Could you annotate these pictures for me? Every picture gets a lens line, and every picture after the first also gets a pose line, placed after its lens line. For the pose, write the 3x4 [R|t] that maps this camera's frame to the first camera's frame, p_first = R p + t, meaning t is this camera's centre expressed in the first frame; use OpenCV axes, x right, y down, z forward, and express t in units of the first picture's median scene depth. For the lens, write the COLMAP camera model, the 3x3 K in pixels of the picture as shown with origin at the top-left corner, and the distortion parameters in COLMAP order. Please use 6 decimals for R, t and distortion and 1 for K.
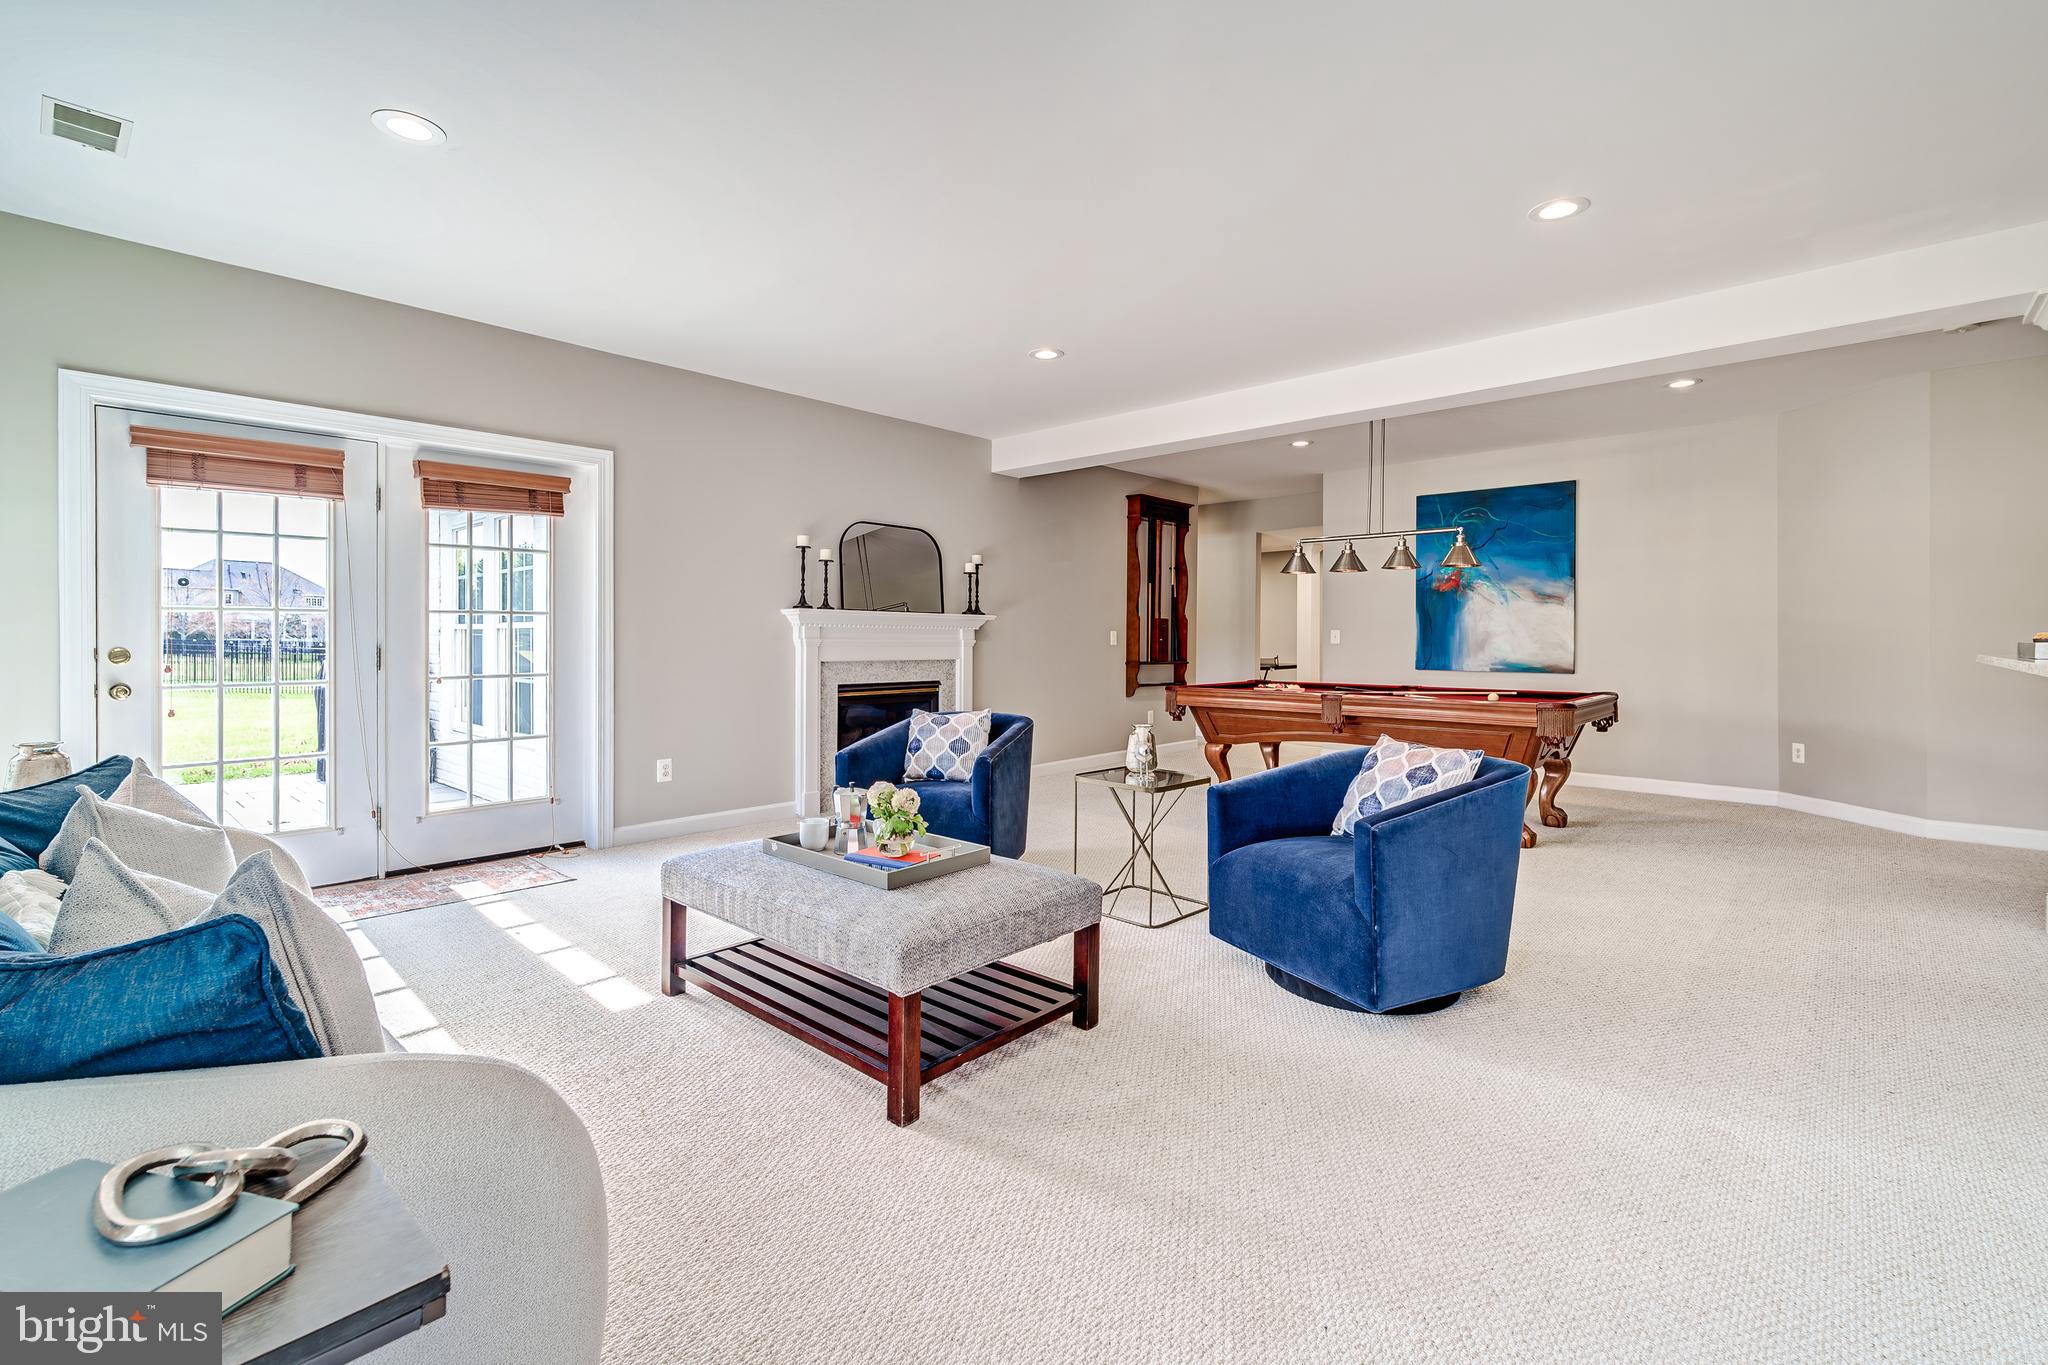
lens RADIAL K [[887.7, 0, 997.1], [0, 887.7, 659.6], [0, 0, 1]] dist [0.000779, 0.000017]
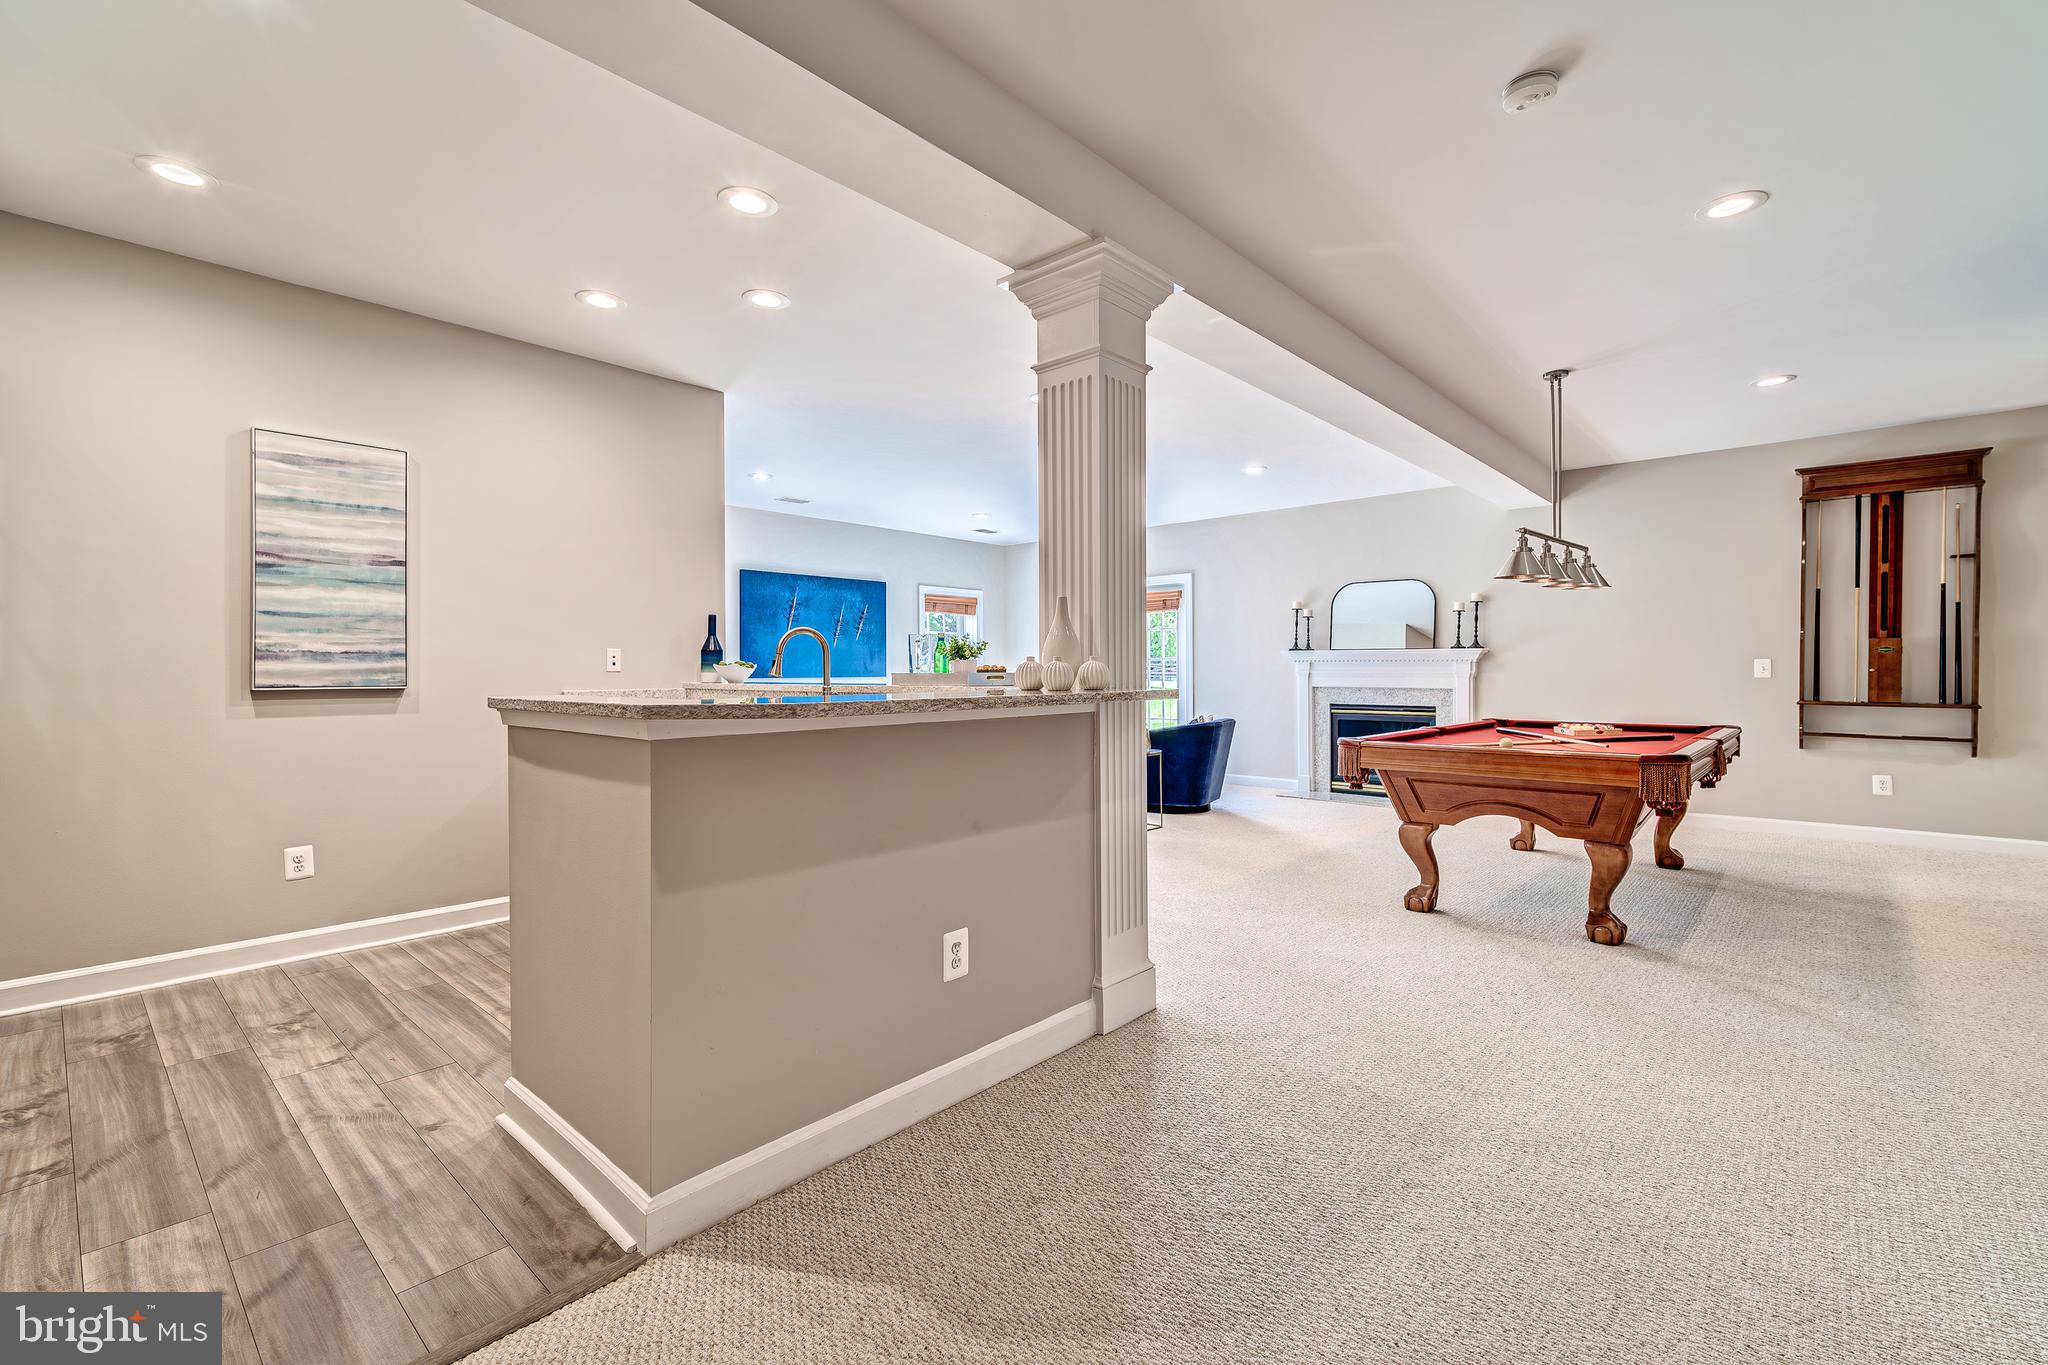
lens RADIAL K [[891.6, 0, 1024.0], [0, 891.6, 682.5], [0, 0, 1]] dist [0.001100, 0.000074]
pose [[0.001788, 0.010118, -0.999947, 1.085750], [-0.020646, 0.999736, 0.010078, -0.008326], [0.999785, 0.020627, 0.001996, 0.461995]]
